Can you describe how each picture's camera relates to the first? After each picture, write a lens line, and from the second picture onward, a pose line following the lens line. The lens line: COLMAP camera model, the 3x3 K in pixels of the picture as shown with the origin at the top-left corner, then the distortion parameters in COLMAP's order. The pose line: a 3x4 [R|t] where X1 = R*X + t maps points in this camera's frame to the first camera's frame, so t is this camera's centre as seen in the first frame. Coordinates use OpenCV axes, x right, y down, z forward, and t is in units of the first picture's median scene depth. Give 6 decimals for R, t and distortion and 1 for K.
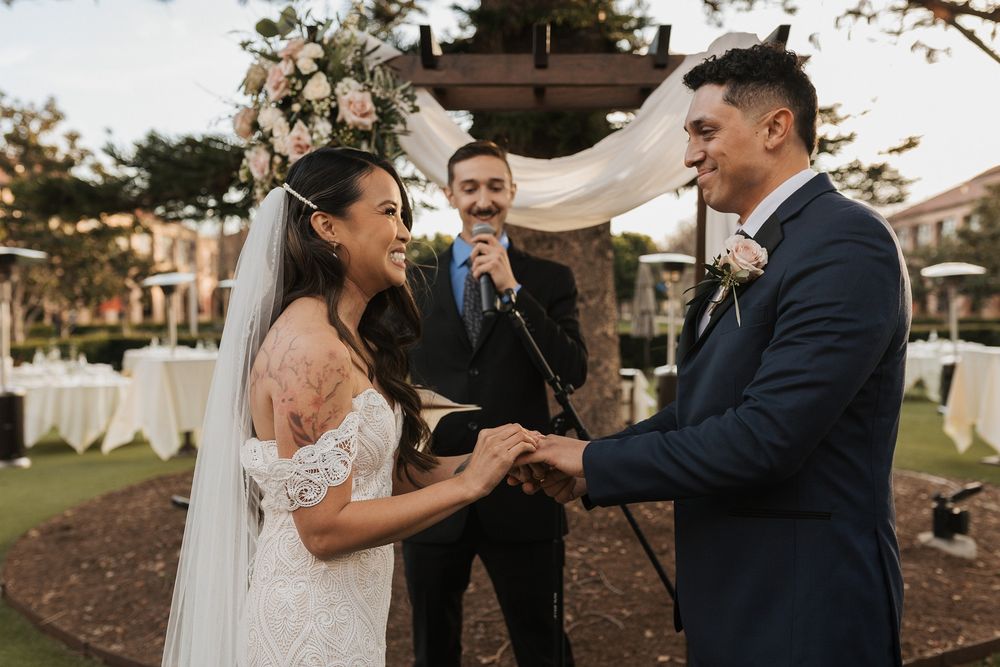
lens RADIAL K [[980.6, 0, 500.0], [0, 980.6, 333.5], [0, 0, 1]] dist [-0.001073, -0.011395]
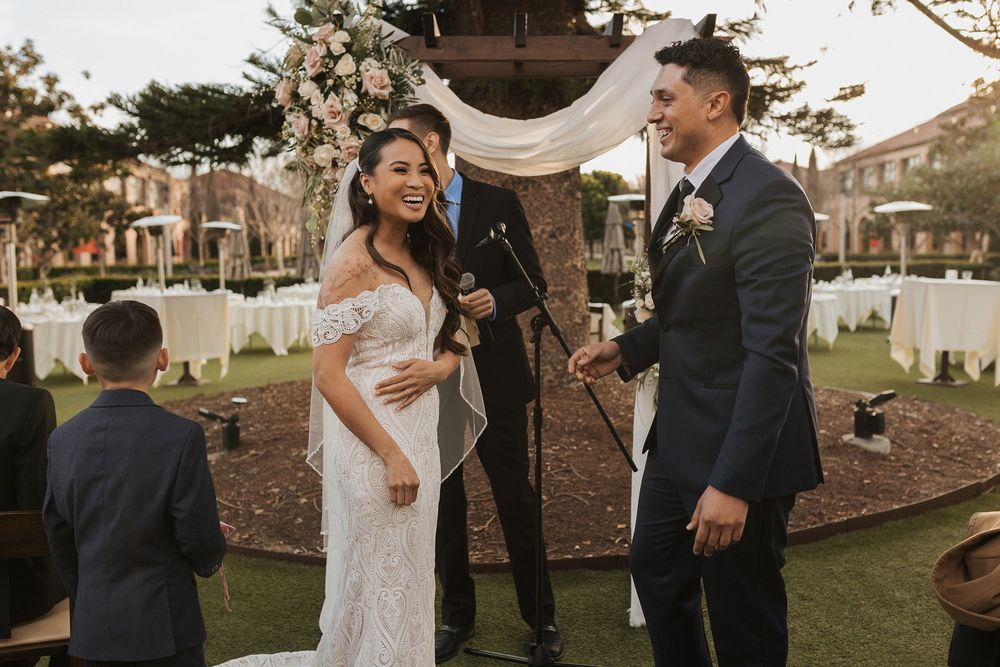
lens RADIAL K [[976.9, 0, 500.0], [0, 976.9, 328.2], [0, 0, 1]] dist [0.000632, -0.008769]
pose [[0.999569, -0.009369, 0.027823, -0.015138], [0.007805, 0.998411, 0.055807, 0.012529], [-0.028301, -0.055566, 0.998054, -0.180464]]
